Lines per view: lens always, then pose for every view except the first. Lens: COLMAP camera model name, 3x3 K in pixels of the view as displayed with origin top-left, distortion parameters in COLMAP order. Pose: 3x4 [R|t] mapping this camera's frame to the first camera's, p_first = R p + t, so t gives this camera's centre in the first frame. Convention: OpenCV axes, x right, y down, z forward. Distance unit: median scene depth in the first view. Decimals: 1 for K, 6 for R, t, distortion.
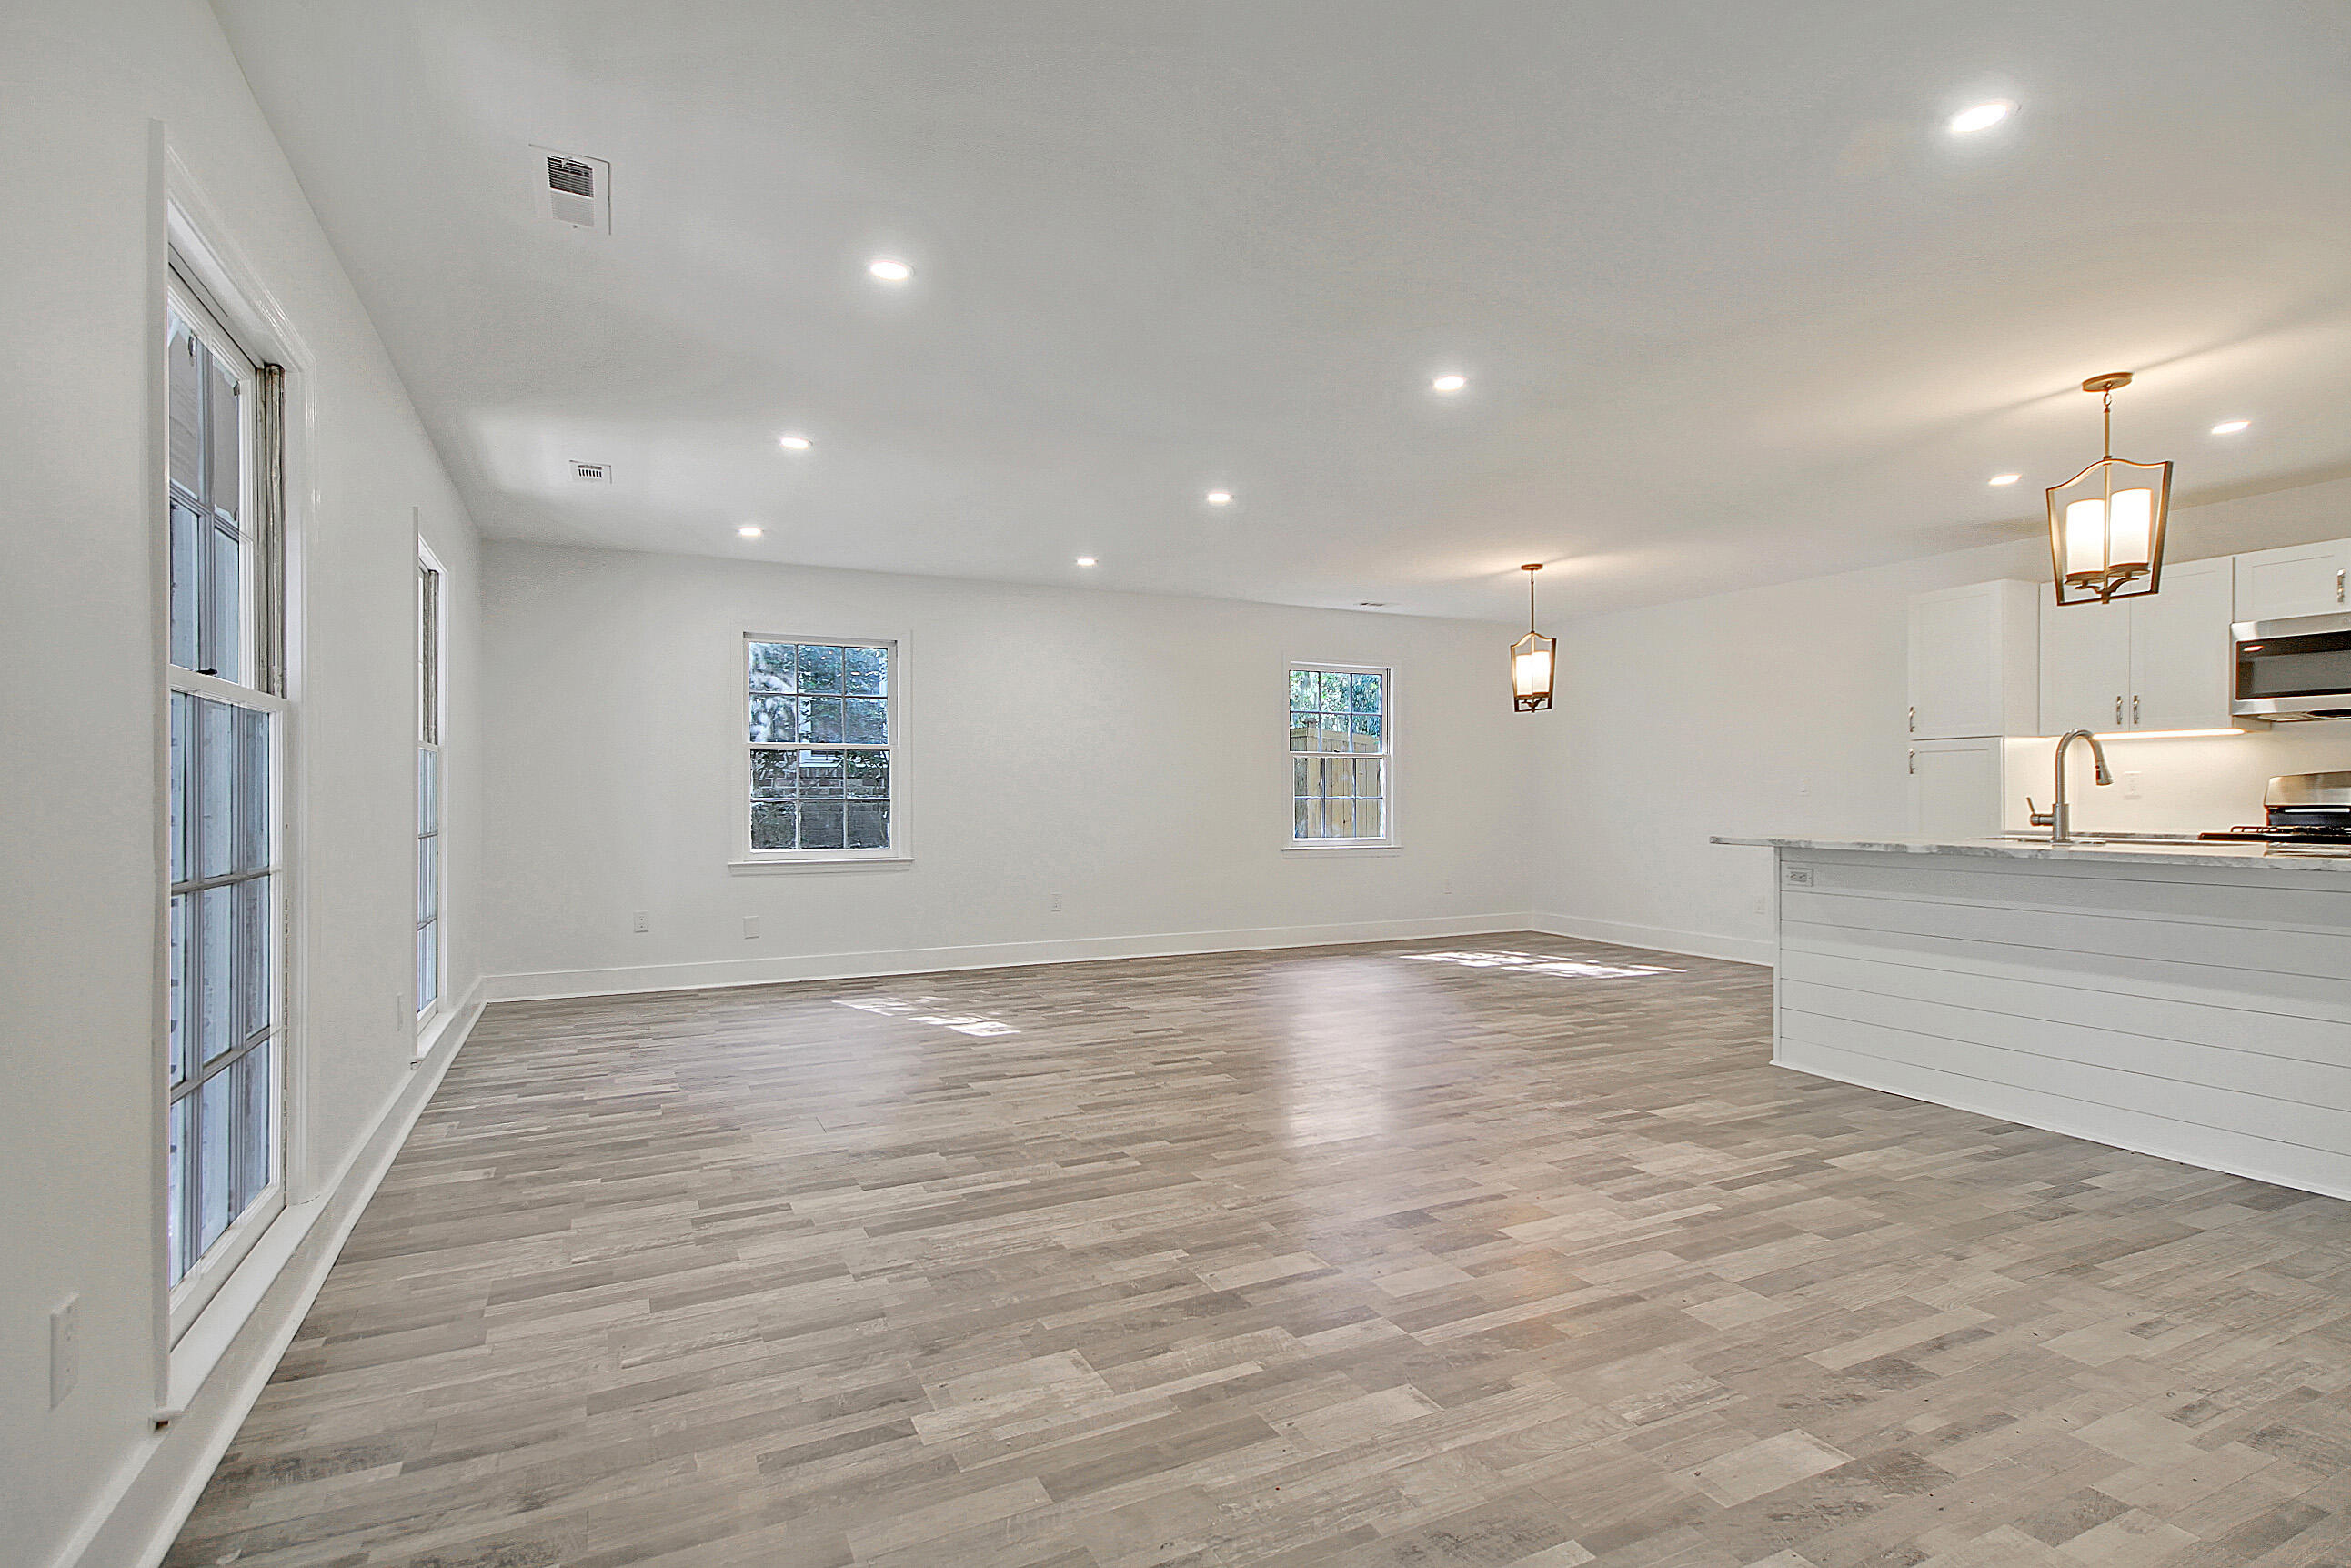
lens RADIAL K [[1105.2, 0, 1175.5], [0, 1105.2, 784.0], [0, 0, 1]] dist [0.010061, -0.000442]
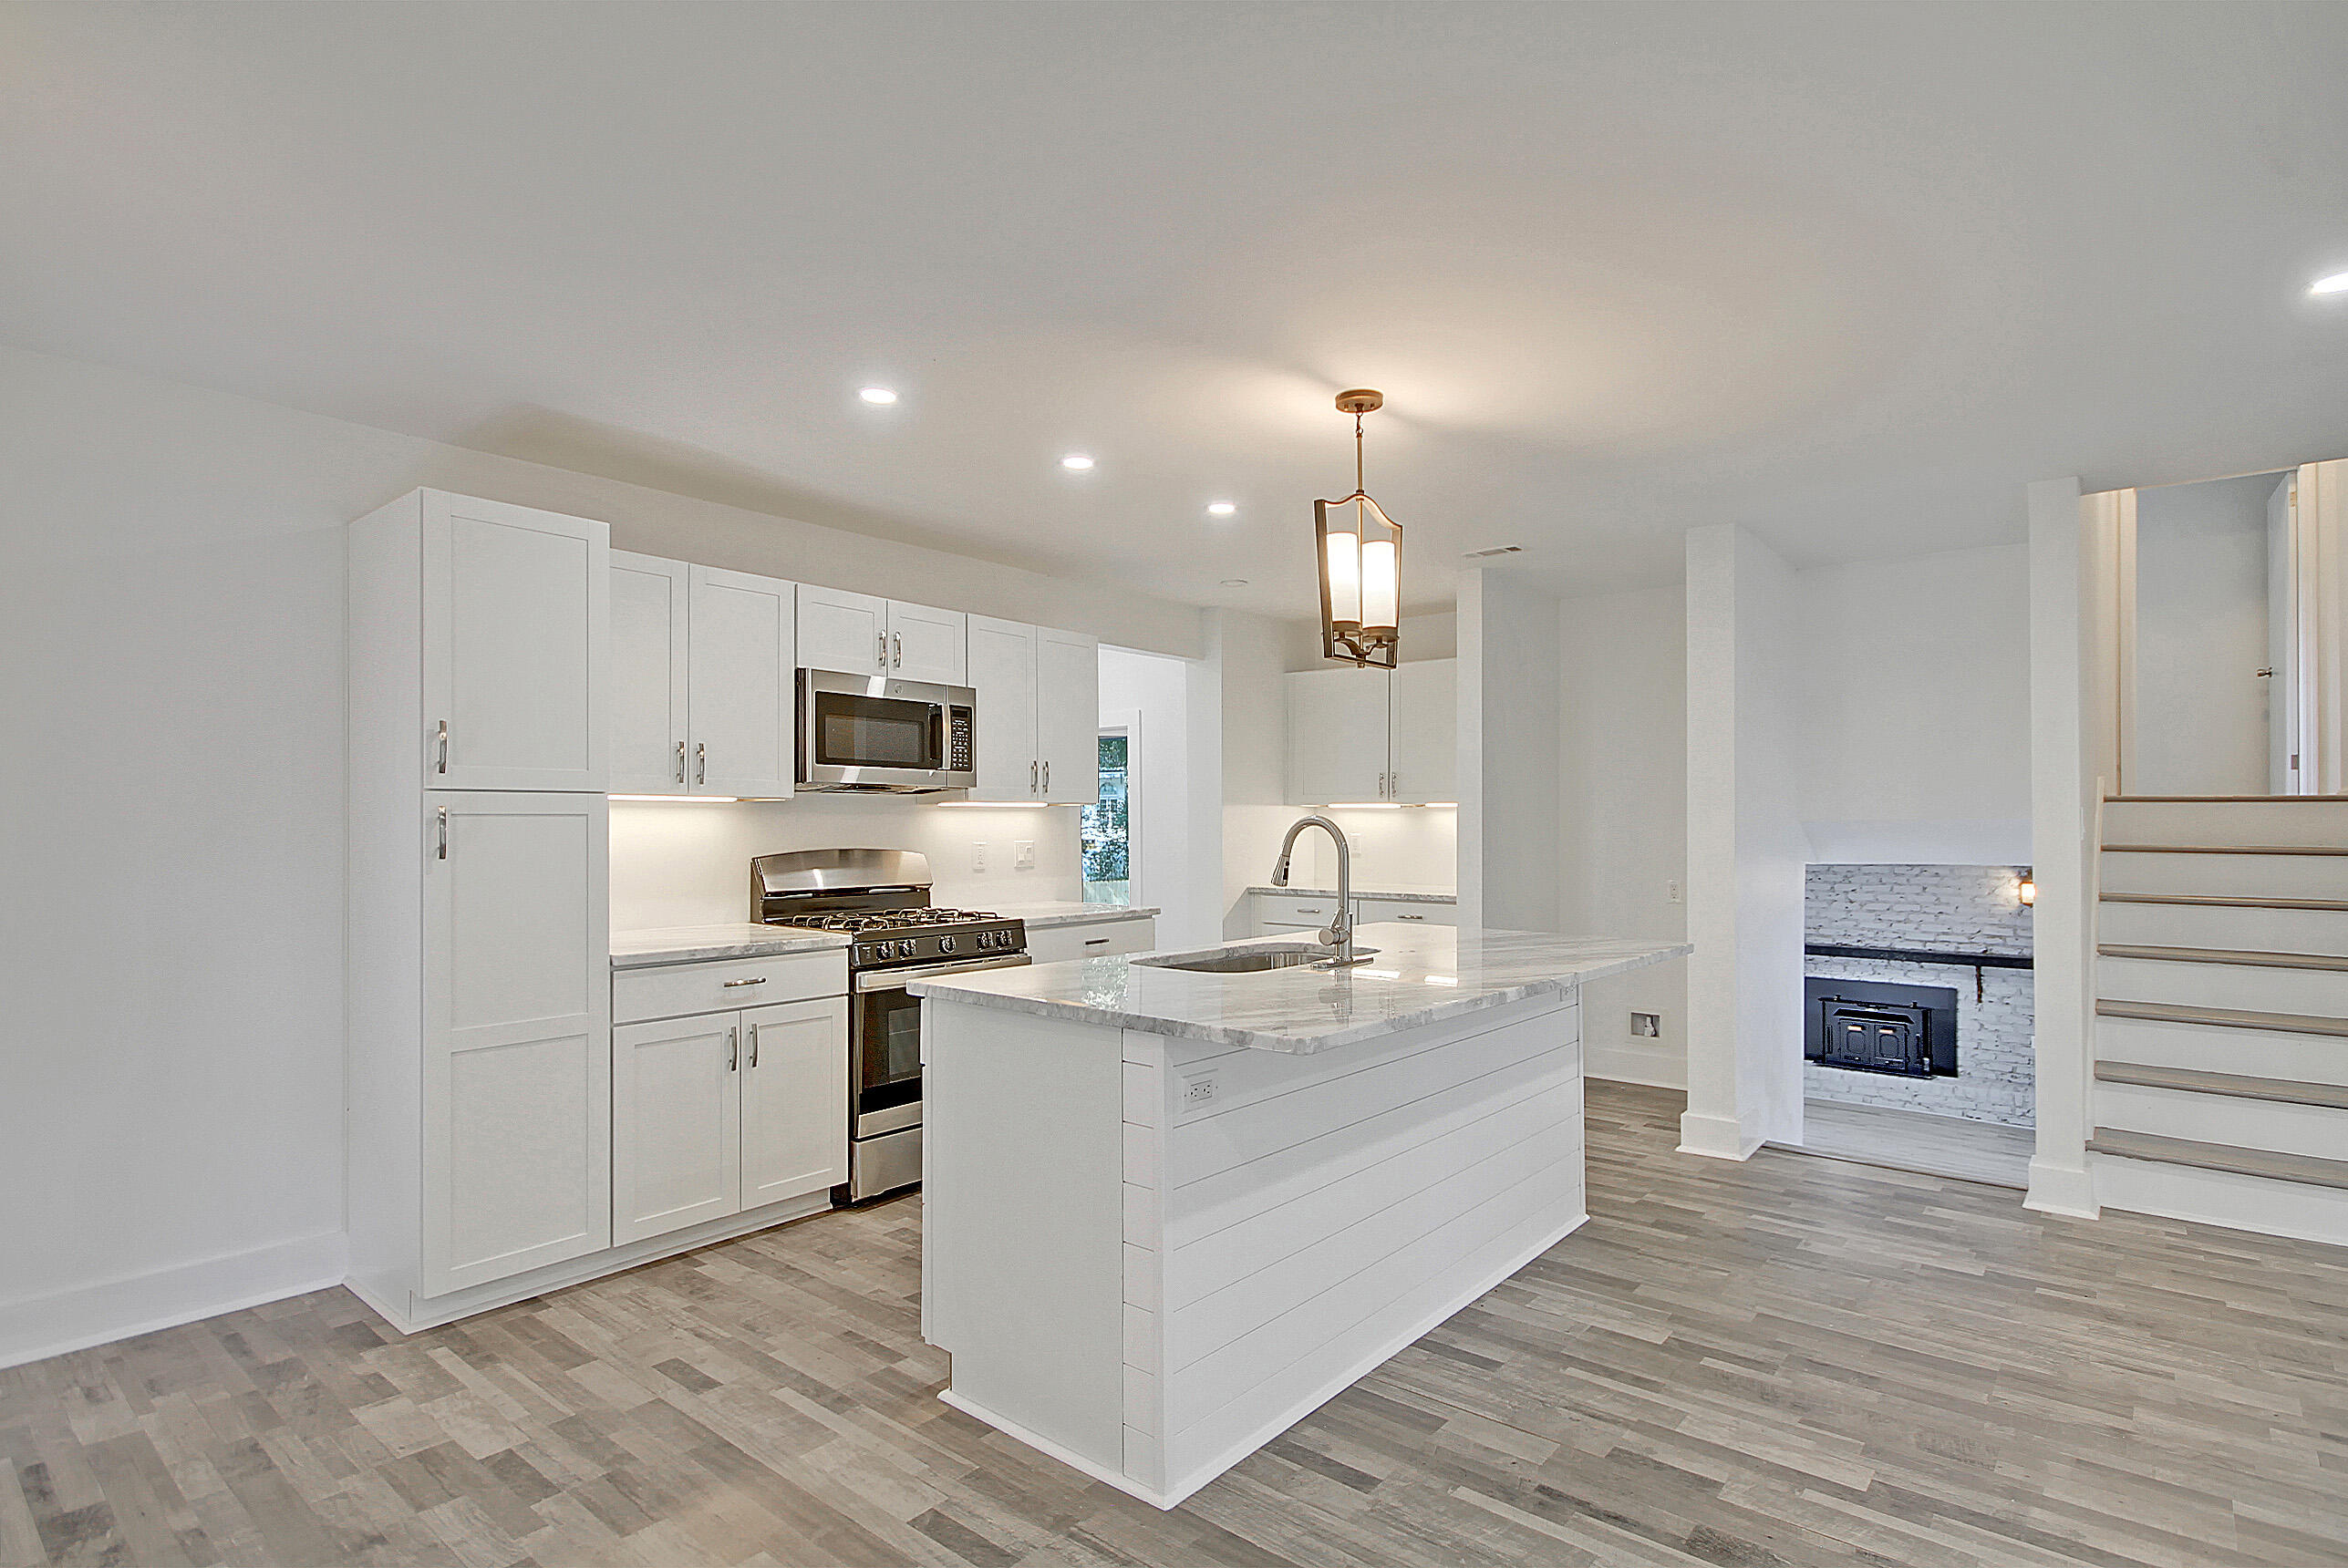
lens RADIAL K [[1151.4, 0, 1170.2], [0, 1151.4, 815.2], [0, 0, 1]] dist [0.038332, -0.024230]
pose [[-0.420977, 0.008648, 0.907030, 0.114420], [-0.009826, 0.999852, -0.014093, -0.038814], [-0.907018, -0.014845, -0.420829, 1.487787]]
